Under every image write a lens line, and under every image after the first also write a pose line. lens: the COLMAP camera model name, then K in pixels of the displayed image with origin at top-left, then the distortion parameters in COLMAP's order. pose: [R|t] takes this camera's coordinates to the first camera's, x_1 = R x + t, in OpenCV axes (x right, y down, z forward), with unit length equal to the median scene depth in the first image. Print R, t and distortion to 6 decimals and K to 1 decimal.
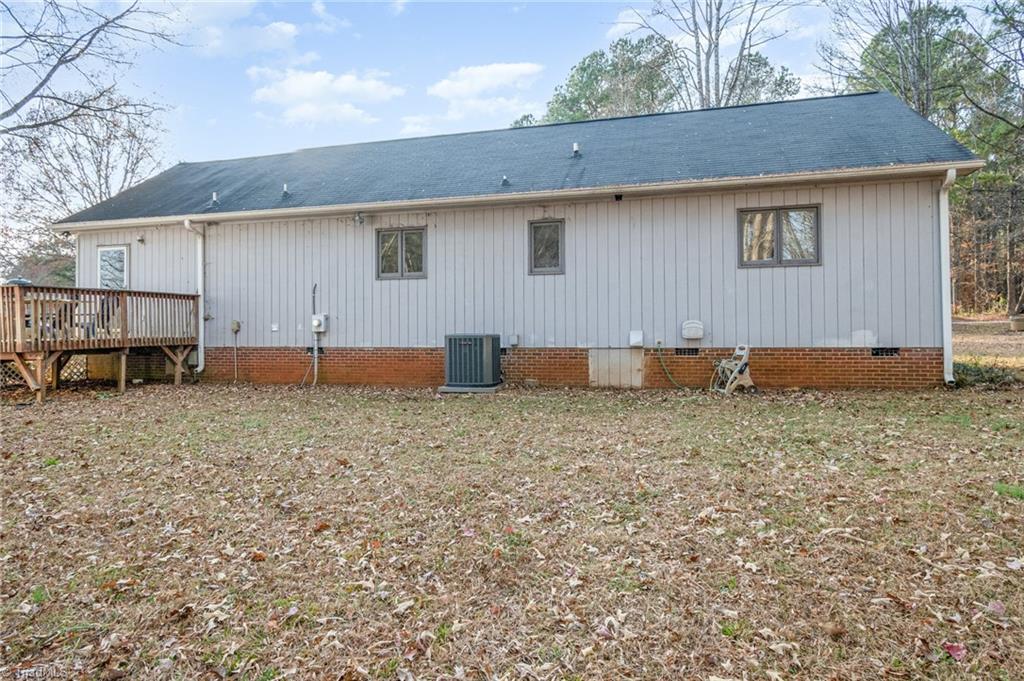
lens RADIAL K [[567.4, 0, 511.9], [0, 567.4, 335.4], [0, 0, 1]] dist [-0.001538, -0.001878]
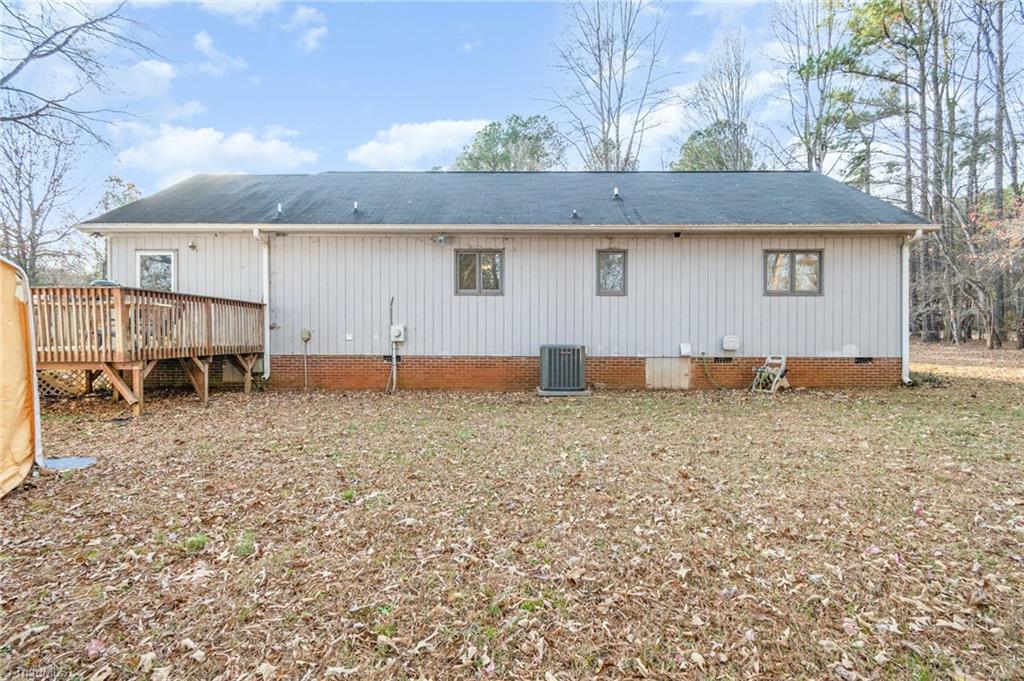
lens RADIAL K [[441.4, 0, 511.9], [0, 441.4, 348.0], [0, 0, 1]] dist [0.001860, 0.000421]
pose [[0.971386, 0.006081, 0.237428, -0.345959], [-0.008460, 0.999924, 0.009001, -0.003055], [-0.237355, -0.010752, 0.971363, 0.137918]]
